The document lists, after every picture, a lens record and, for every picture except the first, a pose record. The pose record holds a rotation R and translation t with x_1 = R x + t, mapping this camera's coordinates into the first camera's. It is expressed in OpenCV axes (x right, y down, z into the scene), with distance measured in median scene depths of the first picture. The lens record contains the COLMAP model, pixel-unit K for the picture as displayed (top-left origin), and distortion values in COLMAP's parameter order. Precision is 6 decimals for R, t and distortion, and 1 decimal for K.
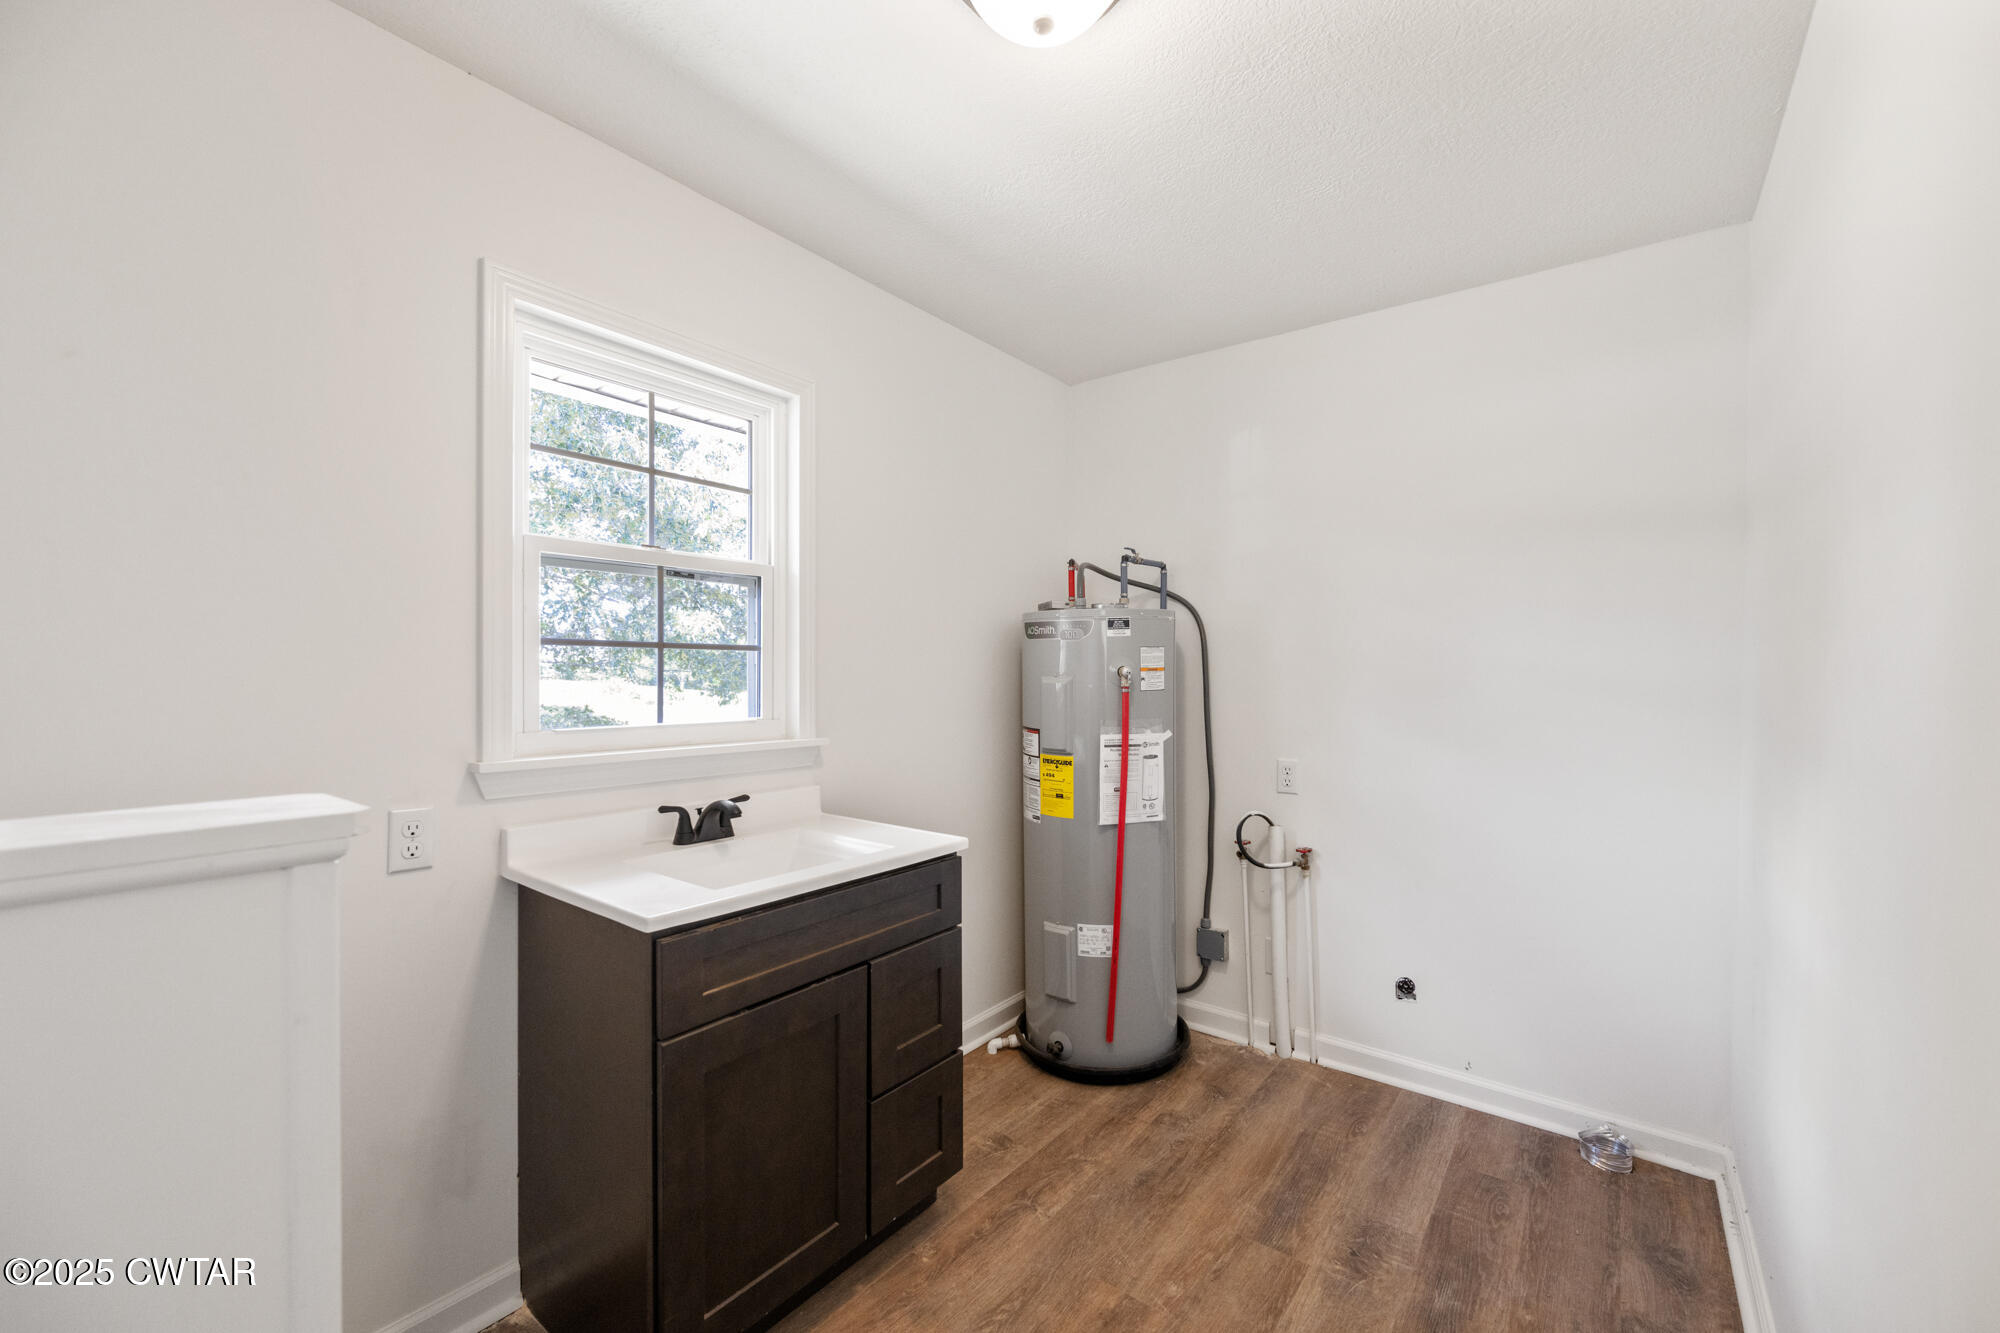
lens RADIAL K [[817.7, 0, 1008.2], [0, 817.7, 660.3], [0, 0, 1]] dist [-0.000284, -0.000001]
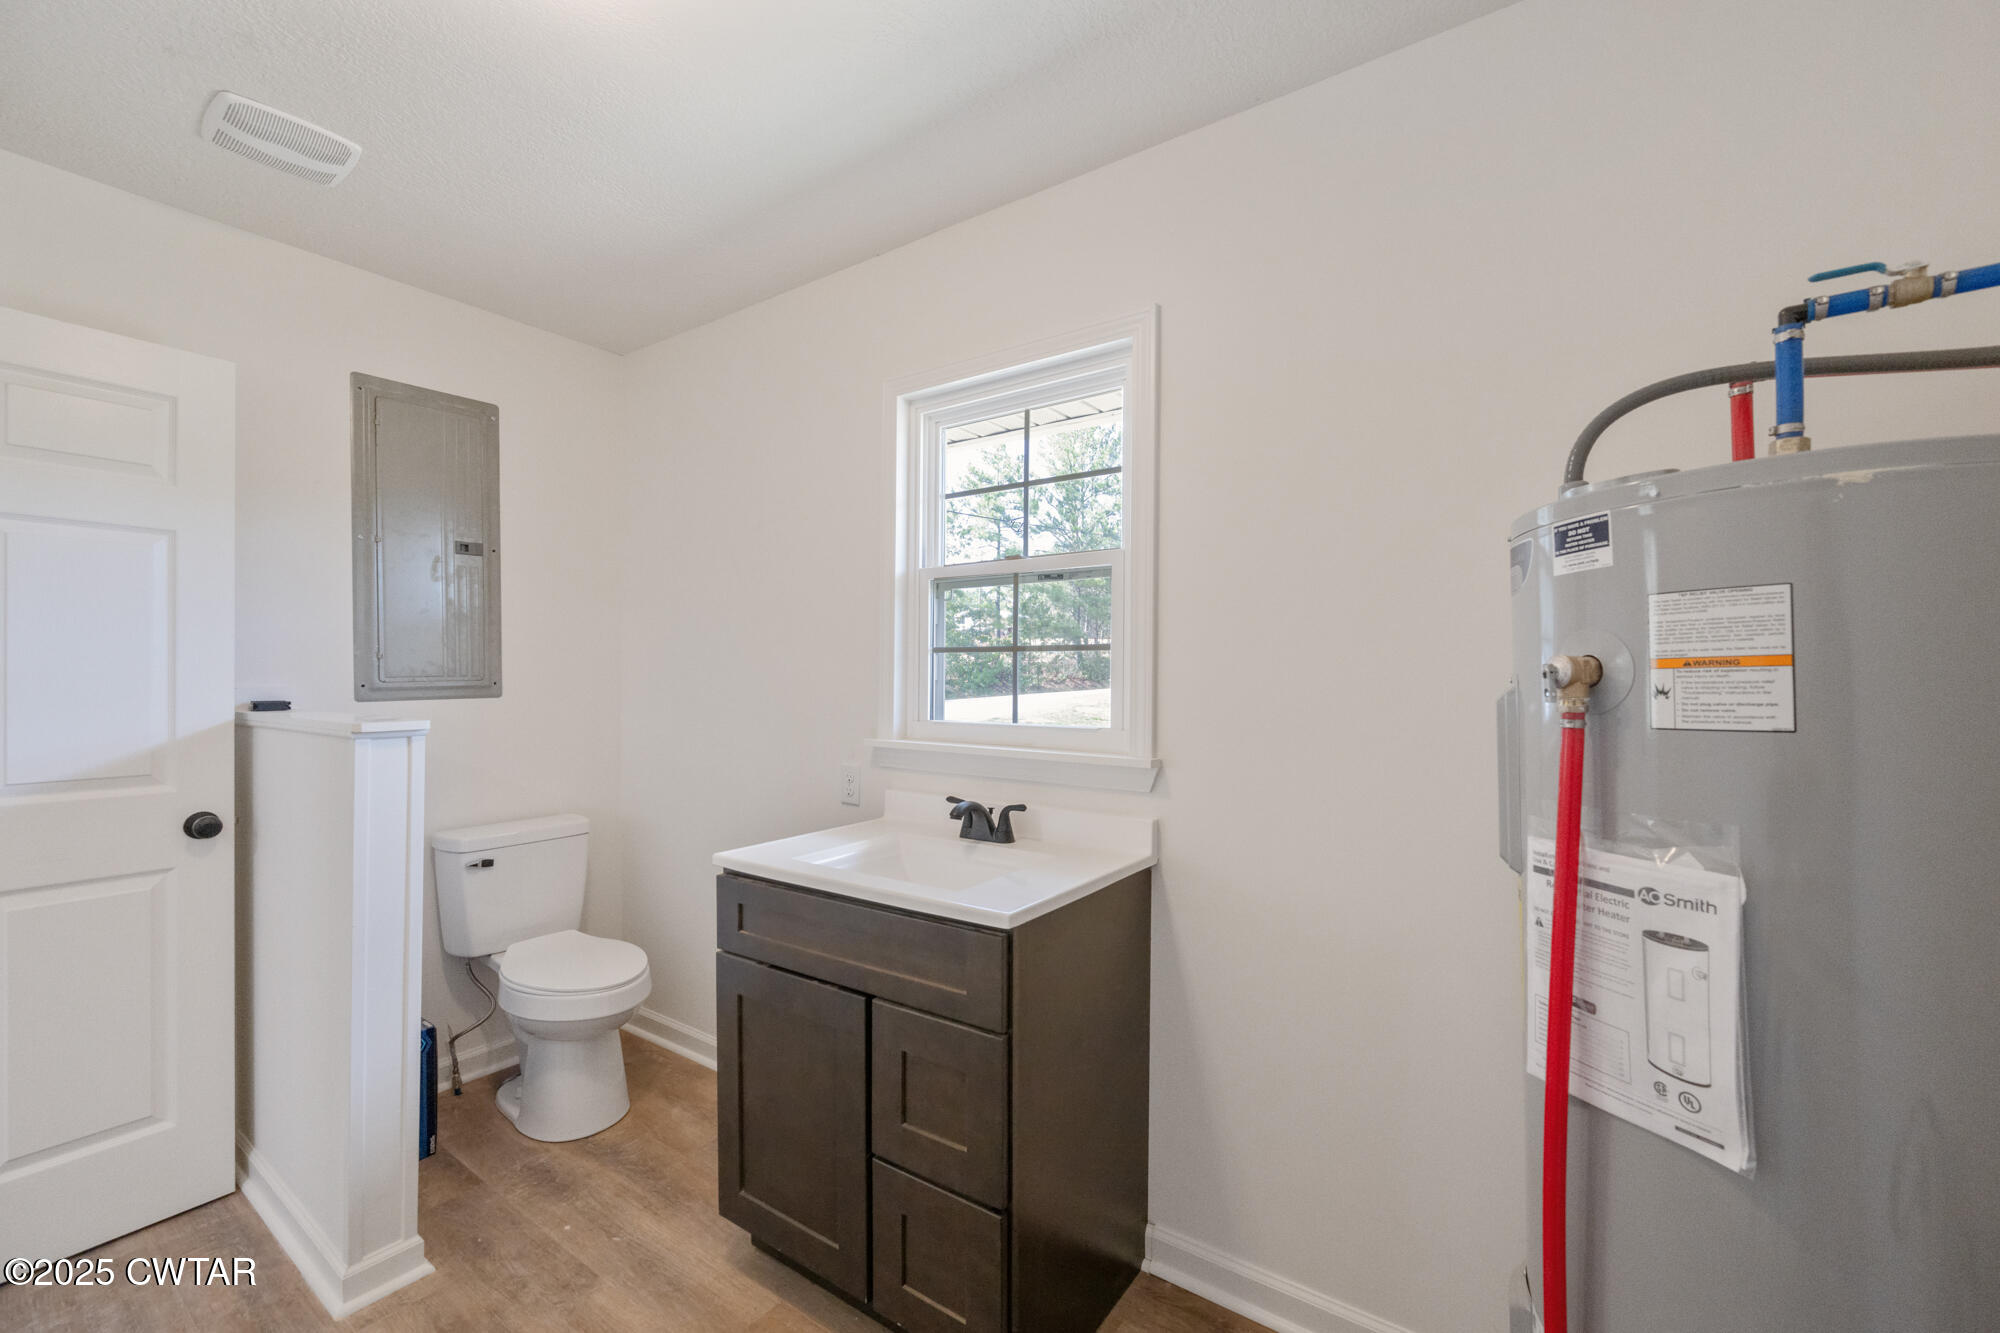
lens RADIAL K [[817.7, 0, 1008.2], [0, 817.7, 660.3], [0, 0, 1]] dist [-0.000284, -0.000001]
pose [[0.036216, -0.020838, -0.999127, 0.614484], [0.014120, 0.999693, -0.020338, 0.016854], [0.999244, -0.013371, 0.036500, 0.935611]]
